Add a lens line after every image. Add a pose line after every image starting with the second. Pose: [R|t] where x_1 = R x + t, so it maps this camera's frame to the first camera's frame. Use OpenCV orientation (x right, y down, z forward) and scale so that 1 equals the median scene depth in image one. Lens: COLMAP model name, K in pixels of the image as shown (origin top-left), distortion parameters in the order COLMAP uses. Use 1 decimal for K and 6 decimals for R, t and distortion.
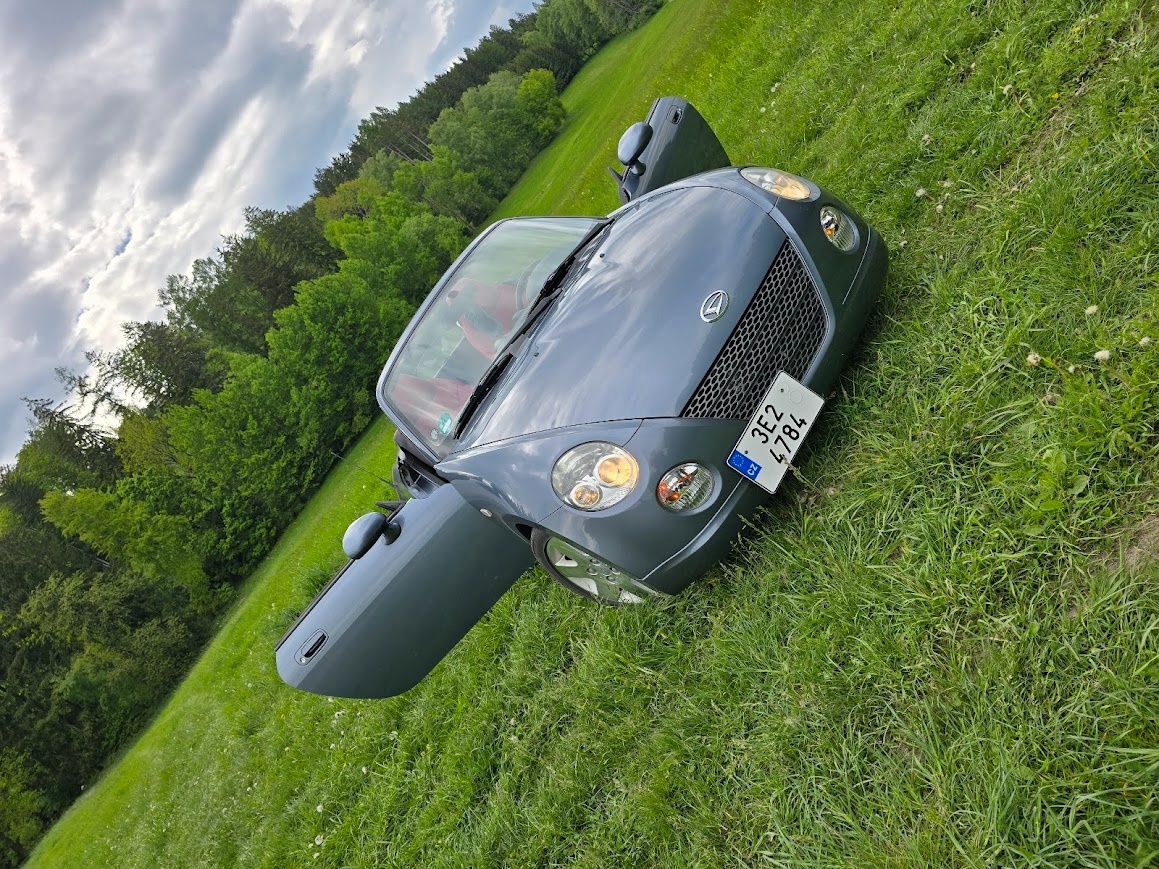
lens RADIAL K [[786.9, 0, 579.3], [0, 786.9, 439.7], [0, 0, 1]] dist [0.053325, -0.046167]
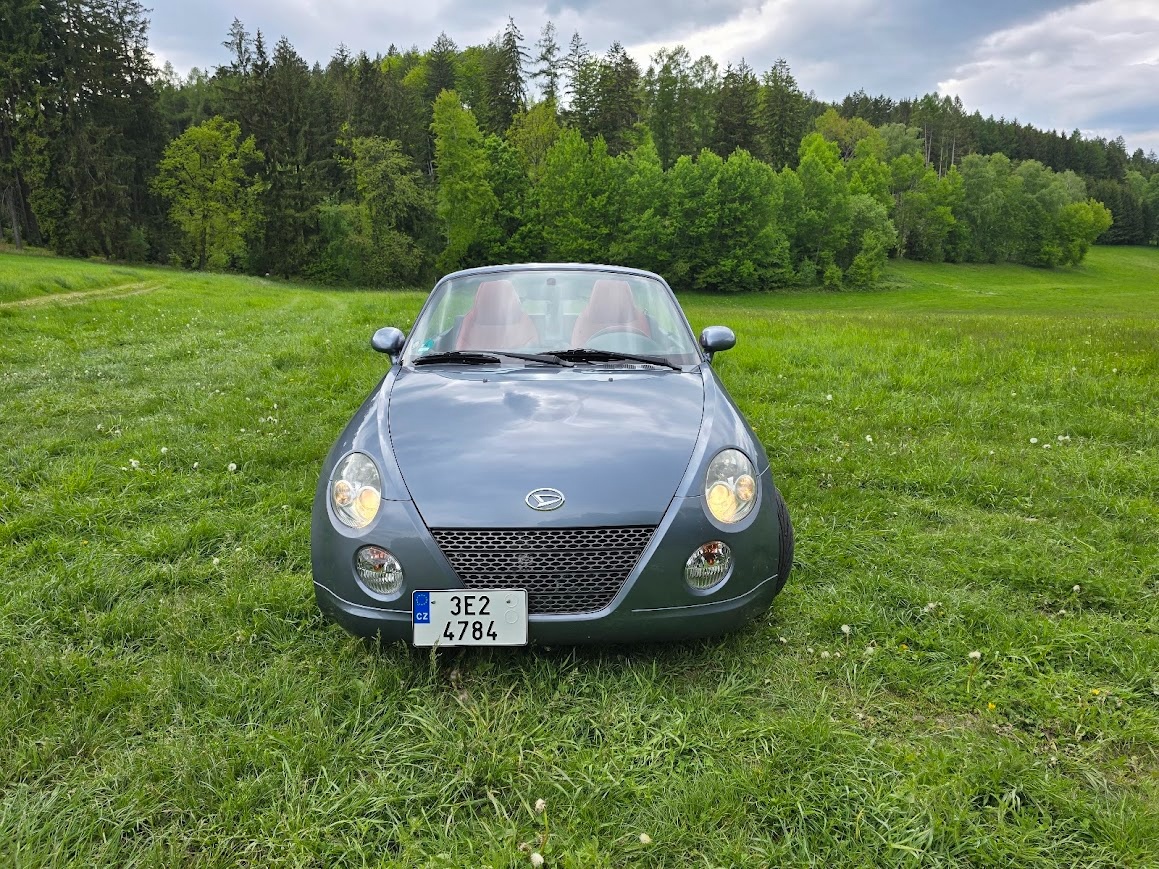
lens RADIAL K [[786.9, 0, 580.5], [0, 786.9, 446.2], [0, 0, 1]] dist [0.053325, -0.046167]
pose [[0.524643, 0.836082, -0.160362, 0.133801], [-0.815667, 0.547615, 0.186560, -0.192593], [0.243796, 0.032924, 0.969267, 0.020314]]
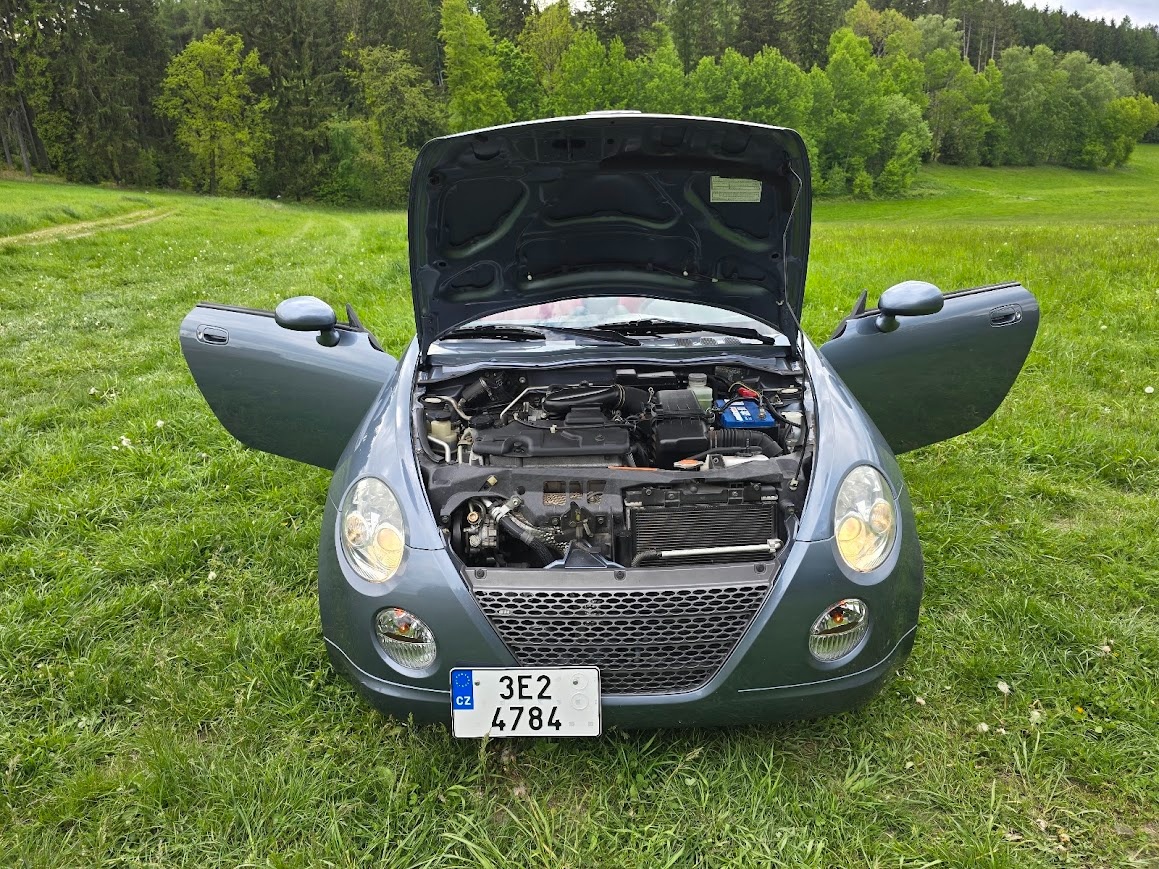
lens RADIAL K [[786.9, 0, 577.7], [0, 786.9, 439.1], [0, 0, 1]] dist [0.053325, -0.046167]
pose [[0.534720, 0.839366, -0.097671, 0.060357], [-0.800235, 0.540114, 0.260579, -0.173455], [0.271475, -0.061177, 0.960499, 0.126167]]
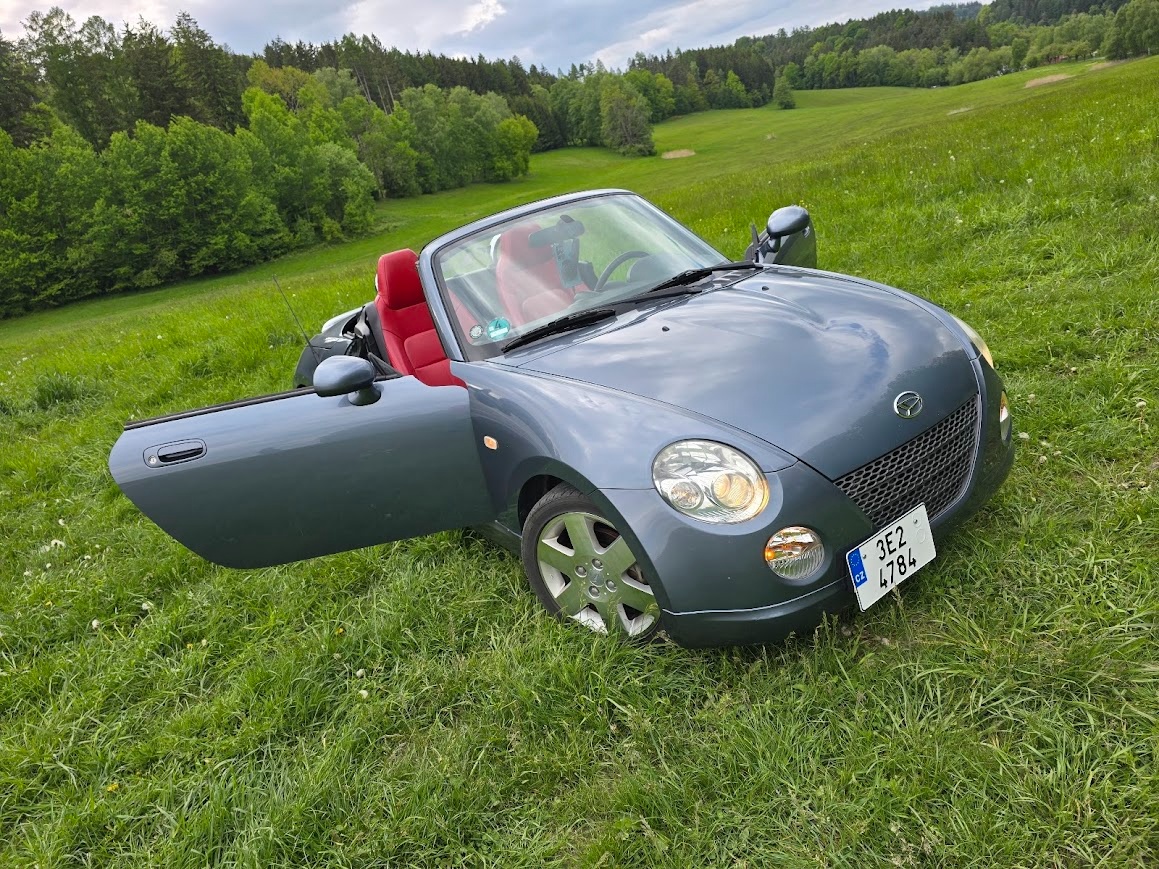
lens RADIAL K [[786.9, 0, 573.0], [0, 786.9, 447.5], [0, 0, 1]] dist [0.053325, -0.046167]
pose [[0.778180, 0.581052, 0.238356, -0.144945], [-0.559249, 0.813801, -0.158017, 0.105780], [-0.285791, -0.010334, 0.958236, 0.101379]]
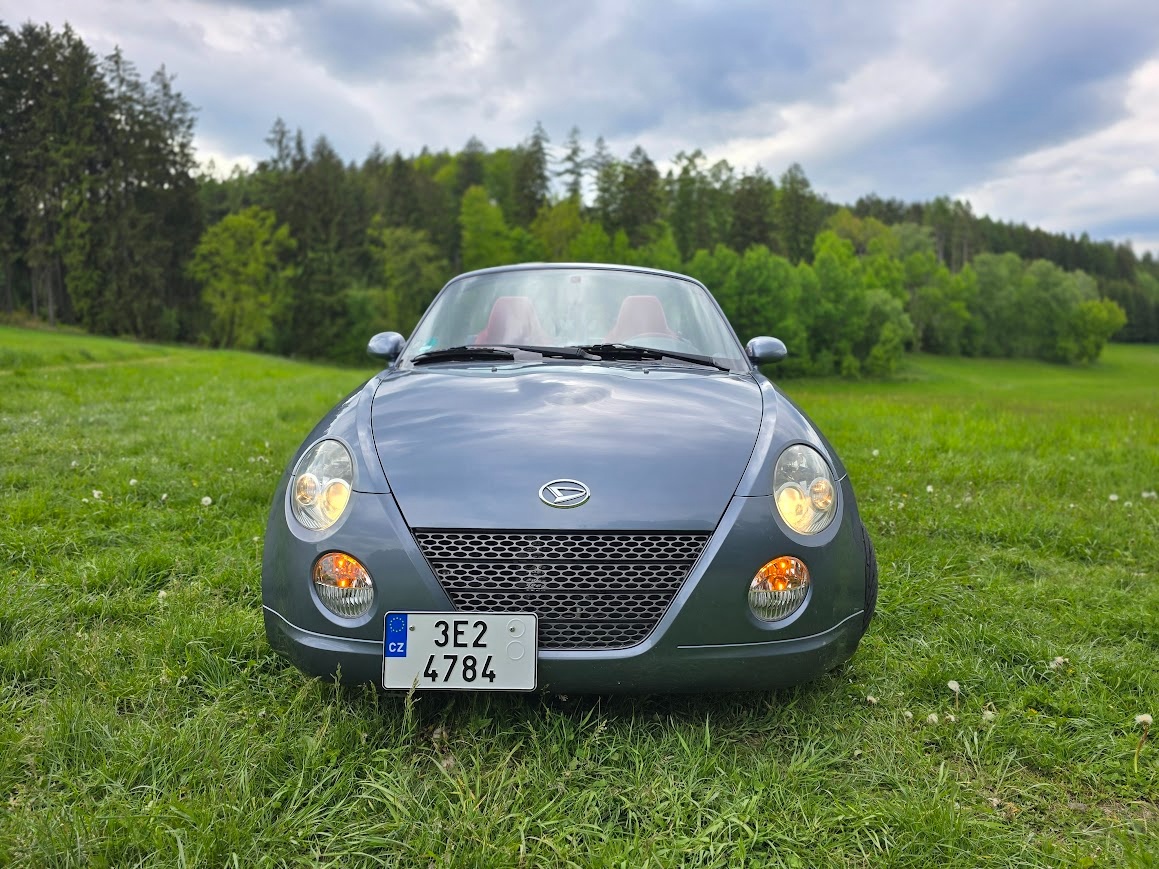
lens RADIAL K [[786.9, 0, 588.6], [0, 786.9, 440.7], [0, 0, 1]] dist [0.053325, -0.046167]
pose [[0.506316, 0.821267, -0.262992, 0.152845], [-0.824423, 0.550437, 0.131702, -0.142195], [0.252923, 0.150134, 0.955767, 0.123189]]
